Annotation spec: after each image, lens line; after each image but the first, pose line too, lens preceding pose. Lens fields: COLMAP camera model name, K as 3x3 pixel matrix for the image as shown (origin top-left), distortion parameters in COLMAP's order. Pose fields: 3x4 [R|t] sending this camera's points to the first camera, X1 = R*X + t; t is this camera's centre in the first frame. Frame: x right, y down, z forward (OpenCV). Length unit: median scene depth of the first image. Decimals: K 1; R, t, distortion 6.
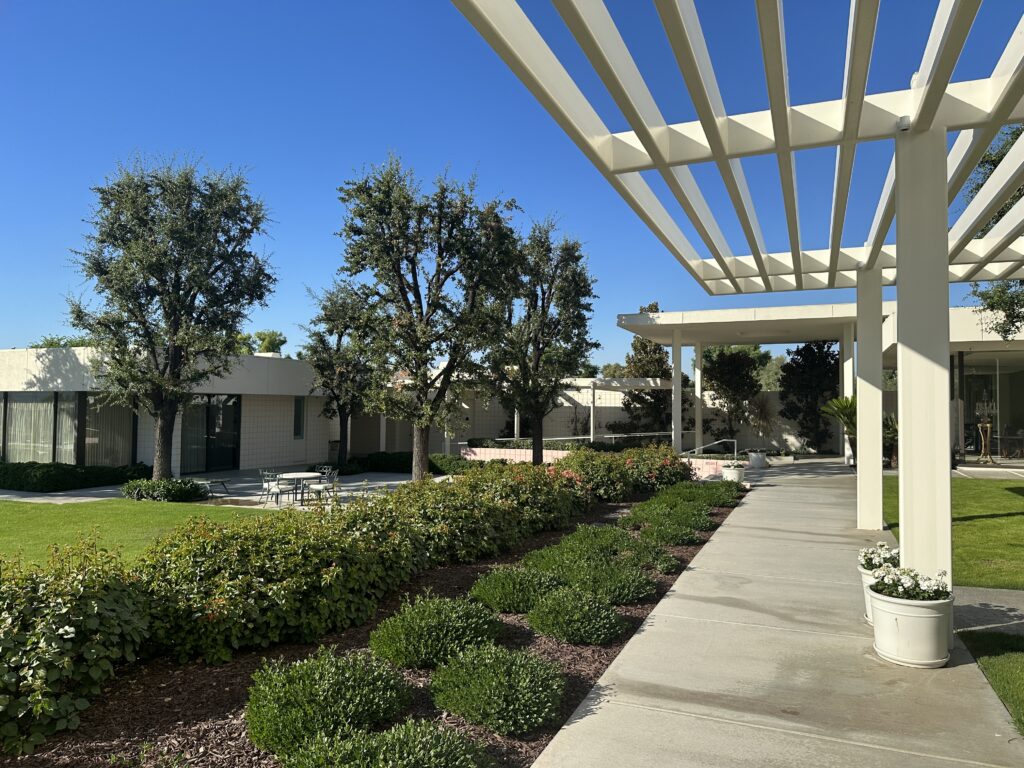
lens RADIAL K [[708.3, 0, 508.9], [0, 708.3, 383.2], [0, 0, 1]] dist [0.080957, -0.106018]
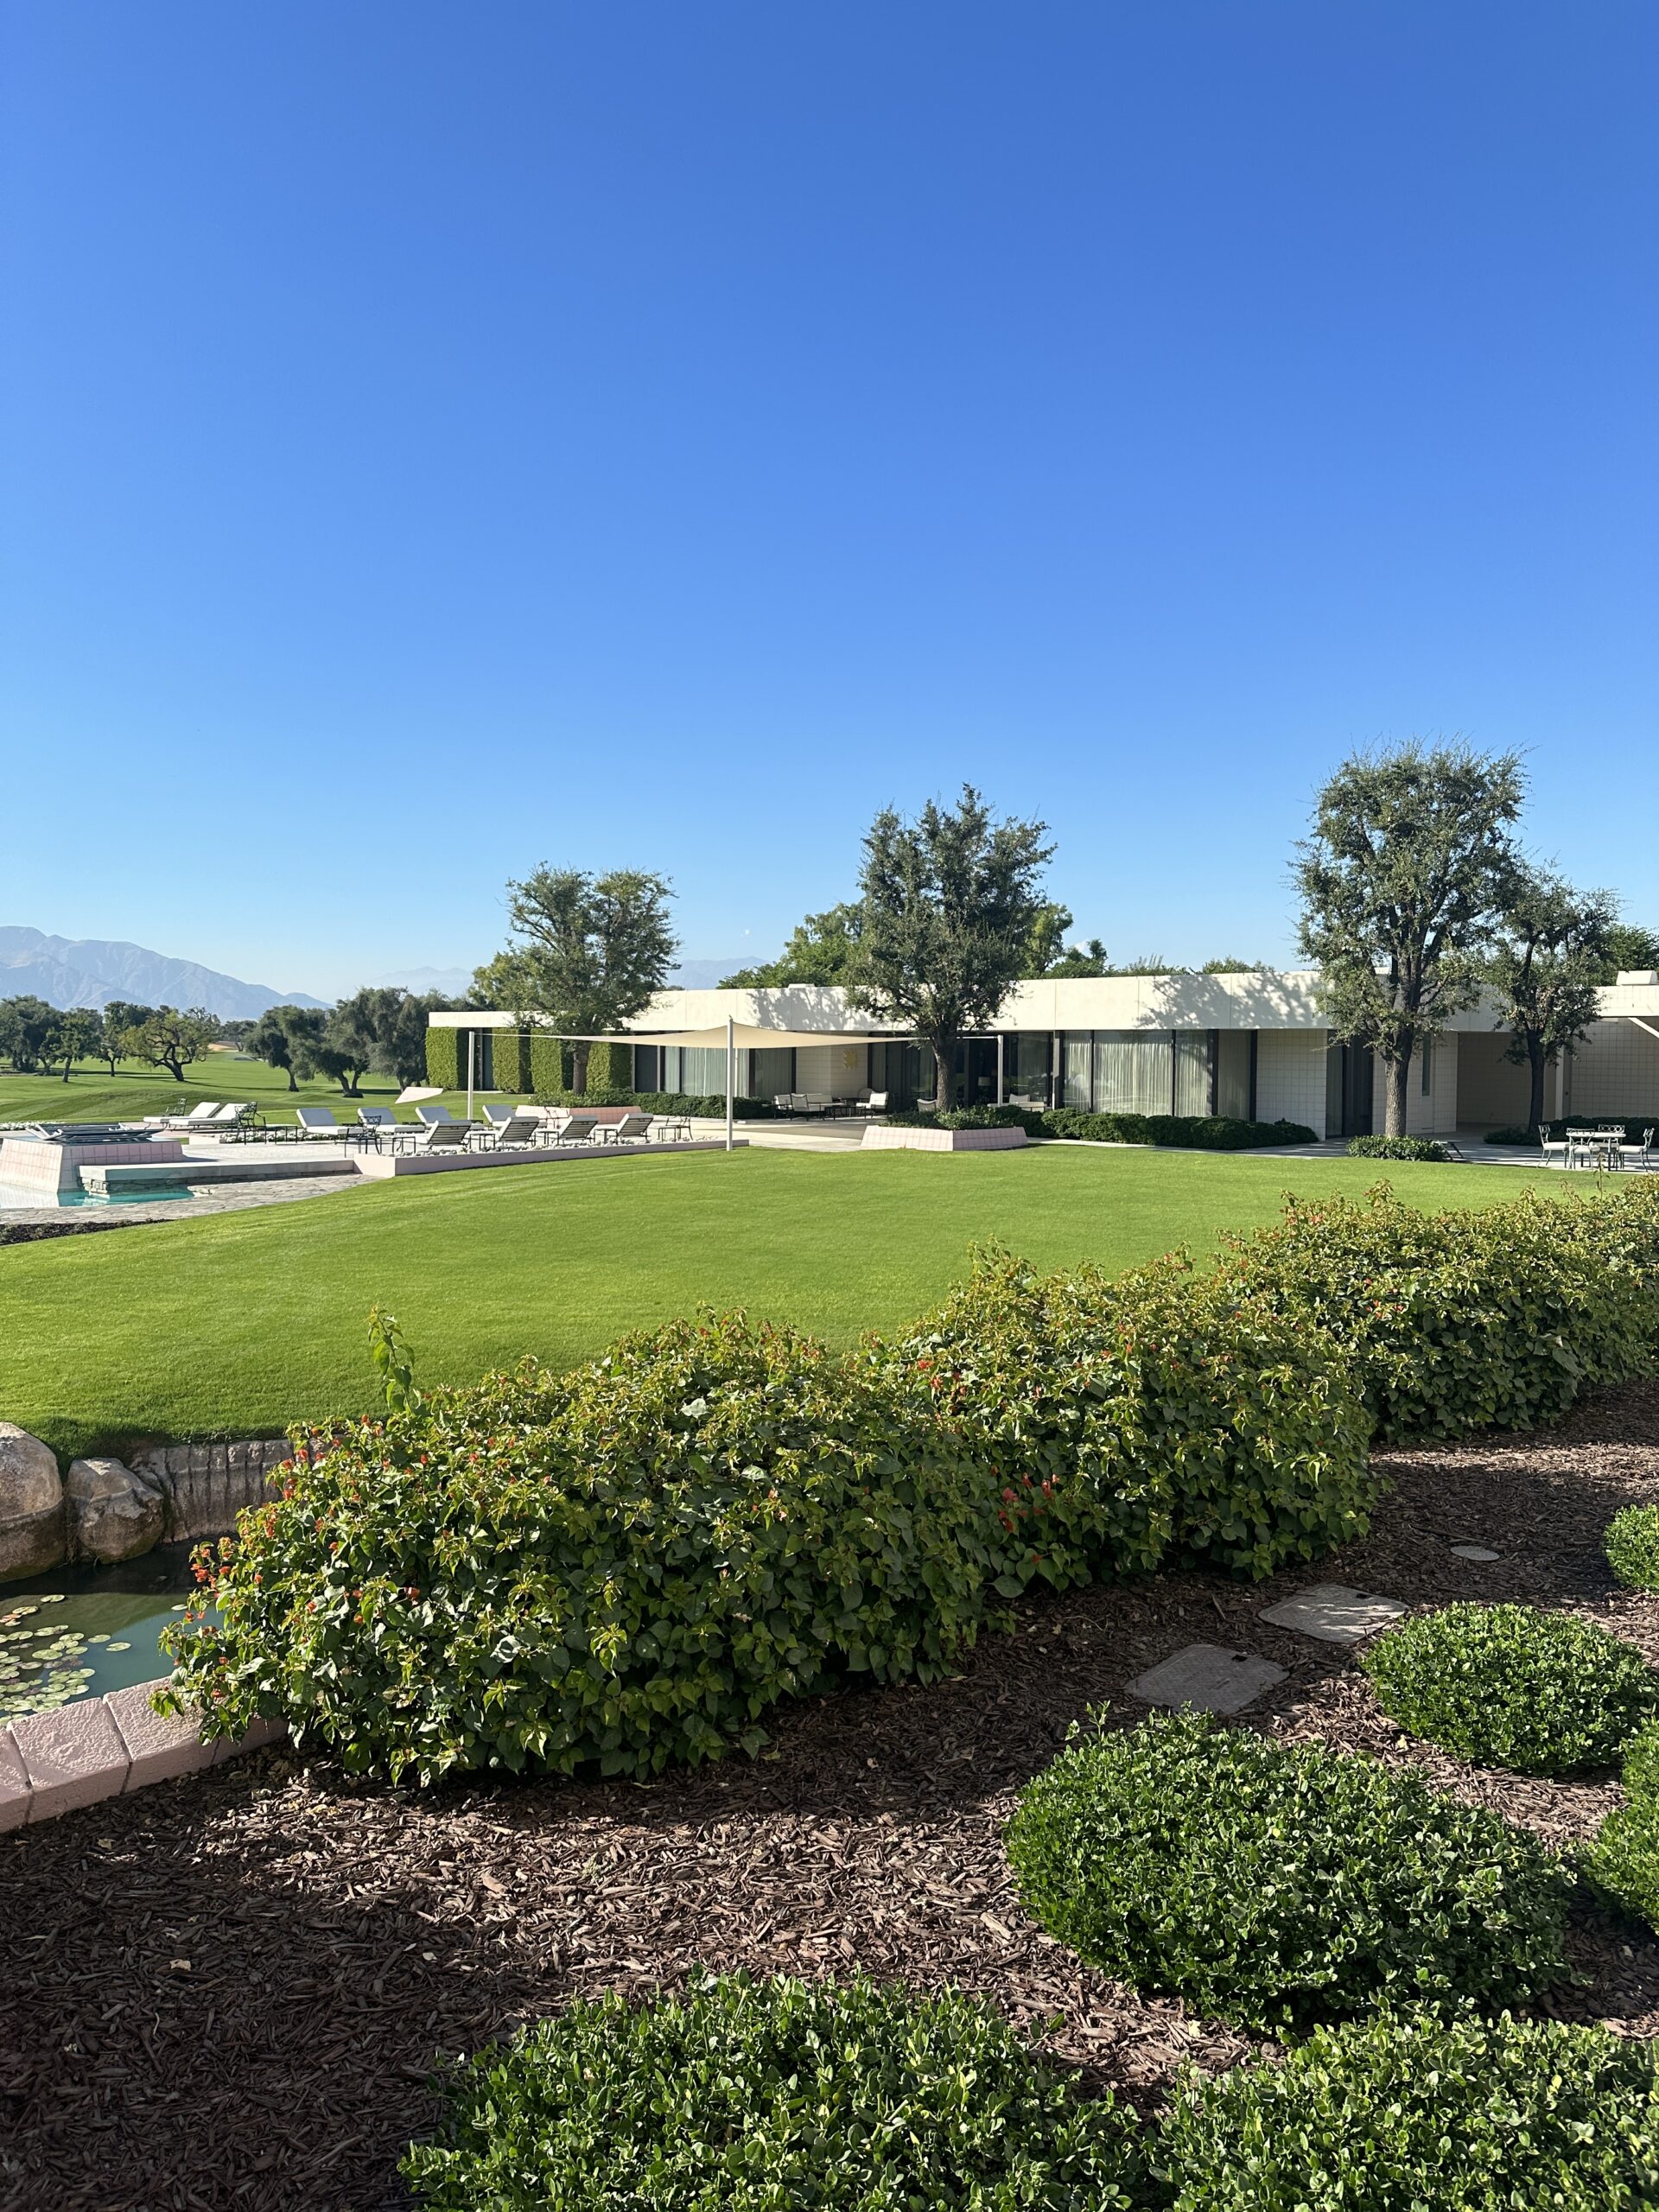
lens RADIAL K [[1524.7, 0, 816.2], [0, 1524.7, 1100.0], [0, 0, 1]] dist [0.186723, -0.382986]
pose [[0.924465, 0.012015, -0.381077, -0.407714], [0.013794, 0.997795, 0.064923, -0.031147], [0.381017, -0.065276, 0.922261, -0.863050]]
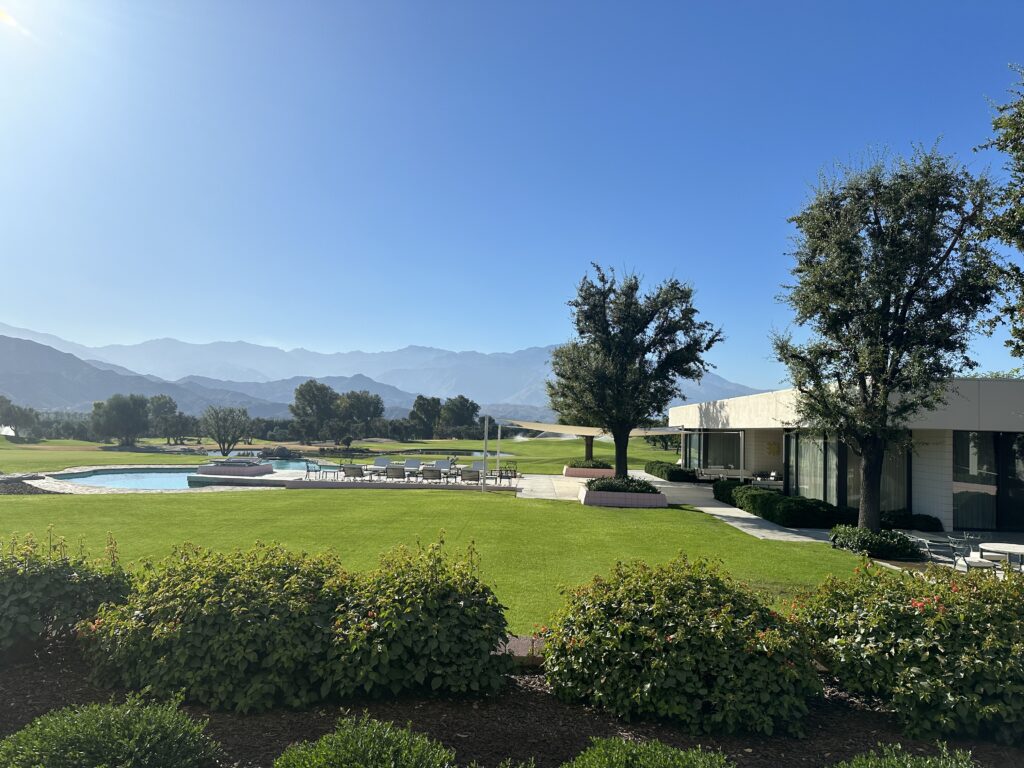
lens RADIAL K [[706.1, 0, 510.4], [0, 706.1, 385.3], [0, 0, 1]] dist [0.098827, -0.136236]
pose [[0.350433, -0.055245, -0.934957, 0.179084], [0.004314, 0.998343, -0.057374, 0.008889], [0.936578, 0.016072, 0.350091, 0.282630]]
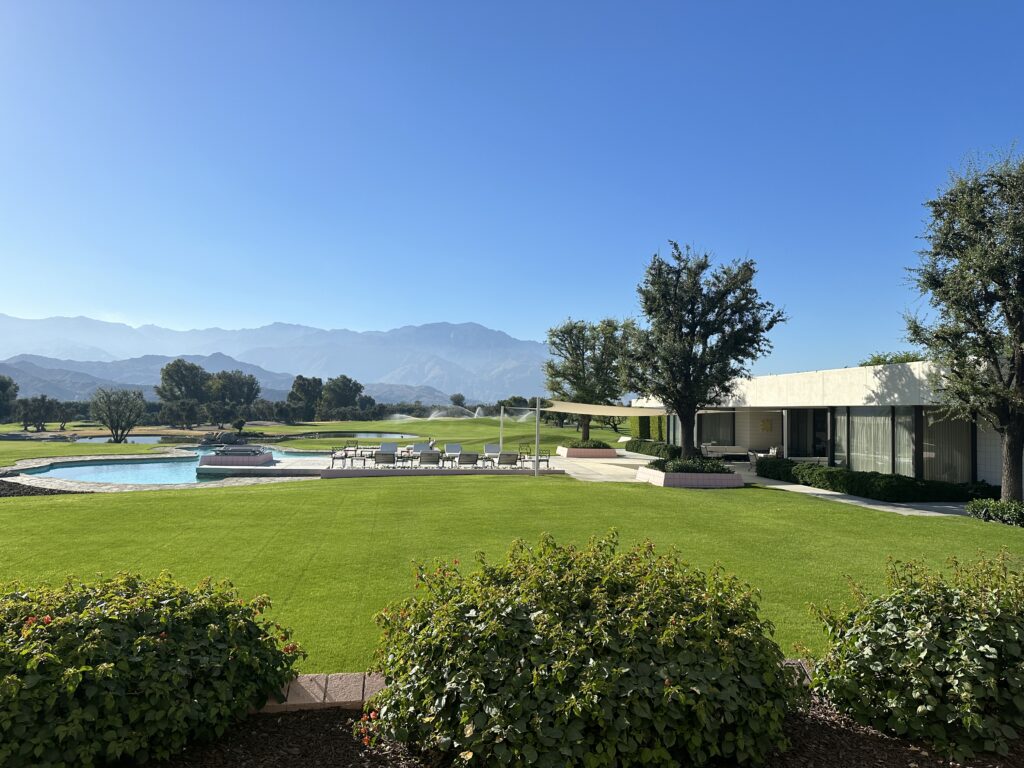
lens RADIAL K [[706.1, 0, 510.4], [0, 706.1, 385.3], [0, 0, 1]] dist [0.098827, -0.136236]
pose [[0.509406, -0.031002, -0.859968, -0.018284], [0.016665, 0.999519, -0.026161, -0.000230], [0.860365, -0.001005, 0.509677, -0.010786]]
